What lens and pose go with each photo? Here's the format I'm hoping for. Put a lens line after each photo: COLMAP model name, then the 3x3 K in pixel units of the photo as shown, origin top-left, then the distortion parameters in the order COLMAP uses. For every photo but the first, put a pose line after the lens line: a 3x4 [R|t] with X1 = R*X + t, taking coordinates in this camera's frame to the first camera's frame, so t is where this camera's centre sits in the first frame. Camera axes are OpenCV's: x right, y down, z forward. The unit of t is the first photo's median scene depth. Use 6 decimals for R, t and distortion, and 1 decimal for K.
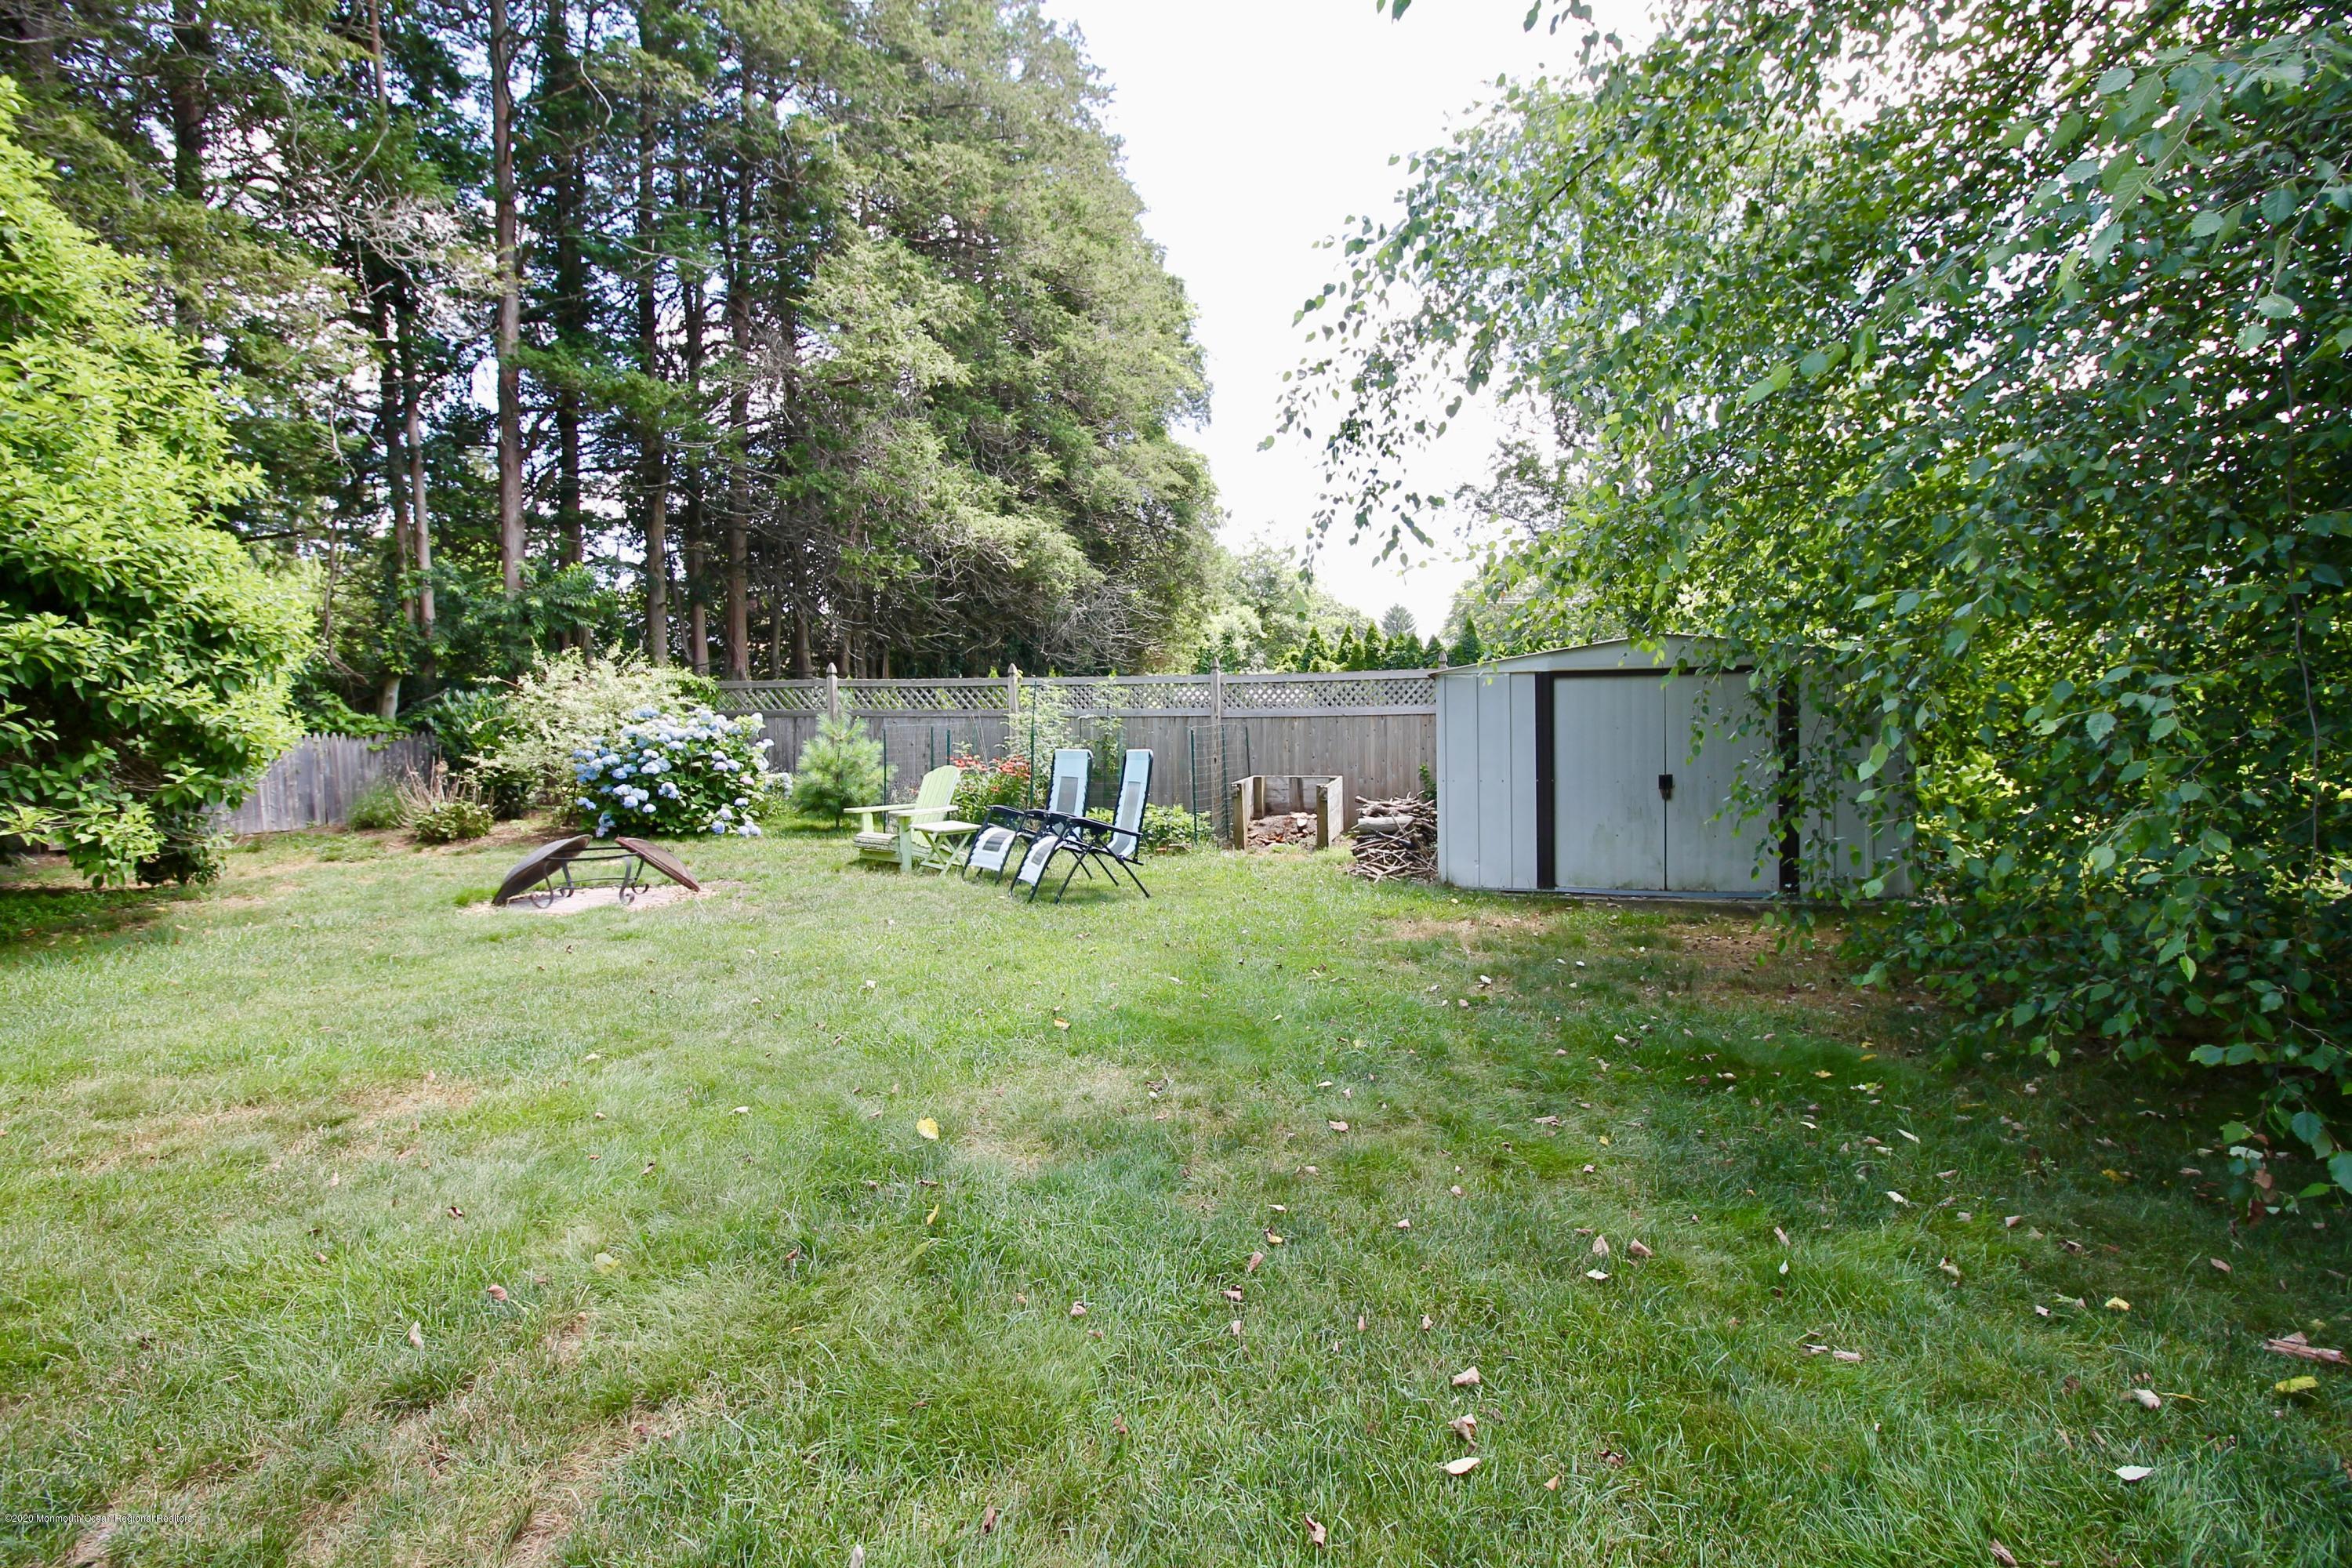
lens RADIAL K [[1134.9, 0, 1178.3], [0, 1134.9, 757.6], [0, 0, 1]] dist [-0.011700, 0.000222]
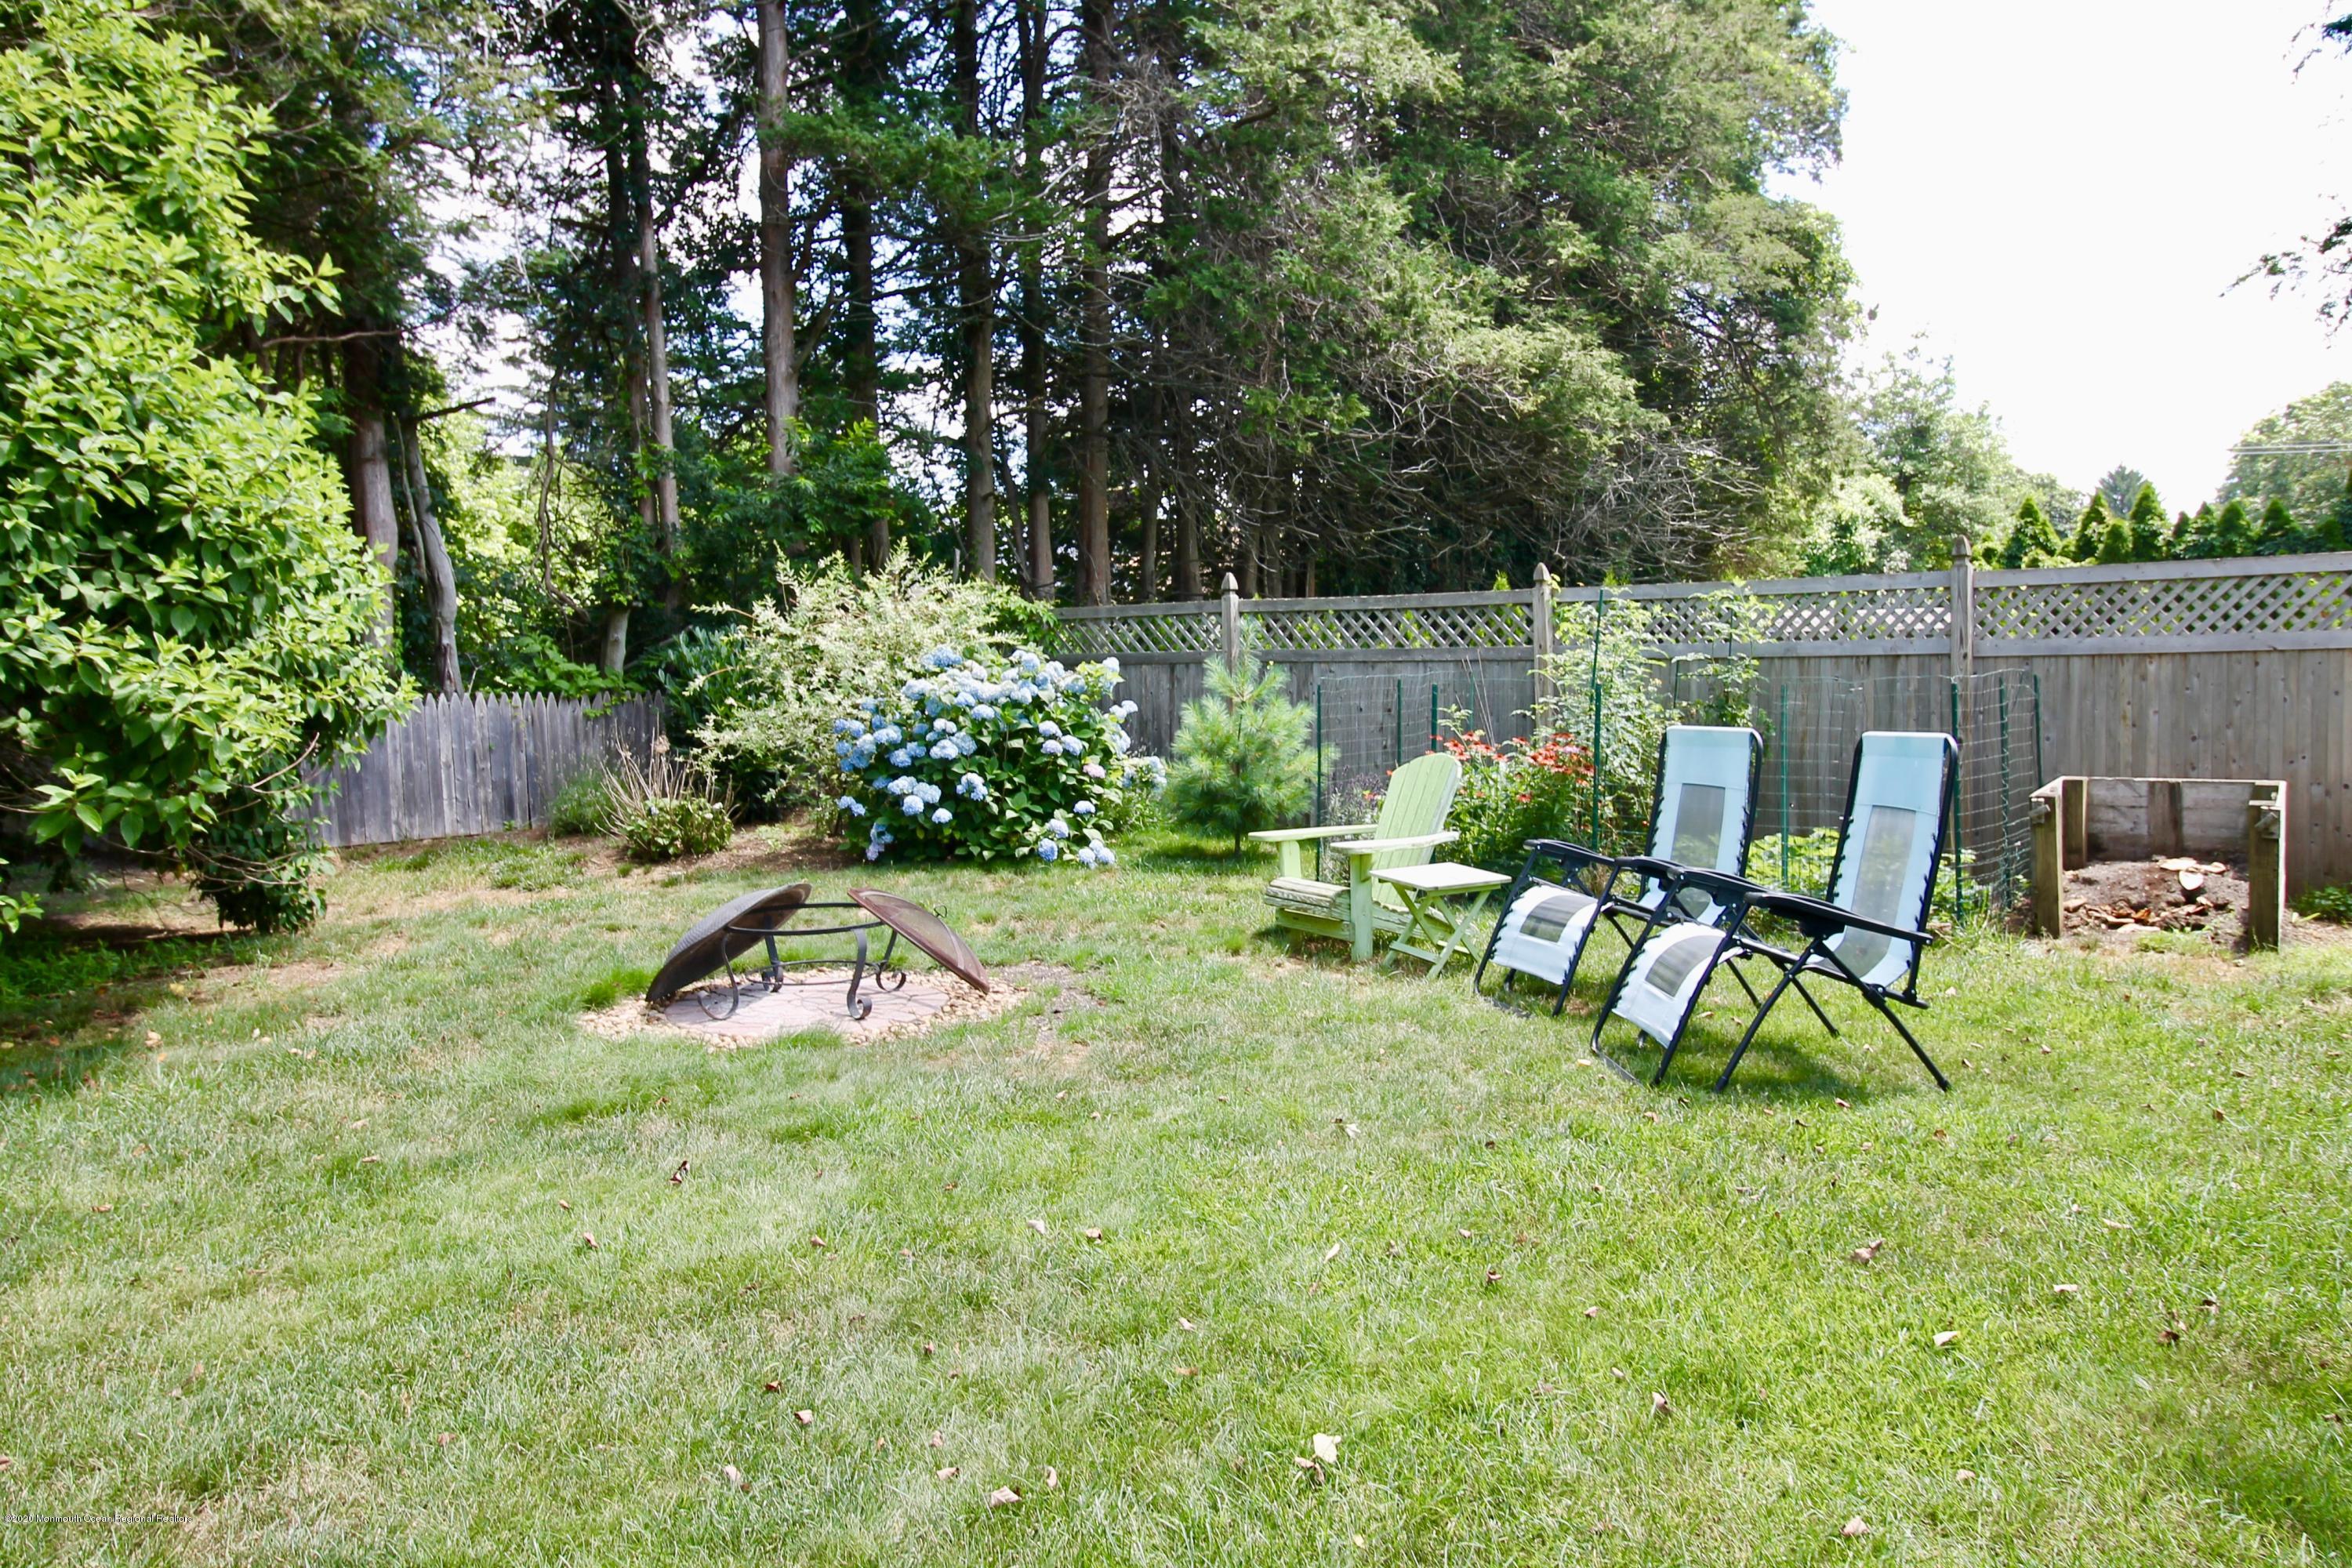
lens RADIAL K [[1422.7, 0, 1183.0], [0, 1422.7, 844.1], [0, 0, 1]] dist [0.019223, -0.049058]
pose [[0.945639, 0.031551, -0.323685, -0.088719], [-0.001637, 0.995732, 0.092275, -0.010610], [0.325215, -0.086729, 0.941655, 0.296622]]
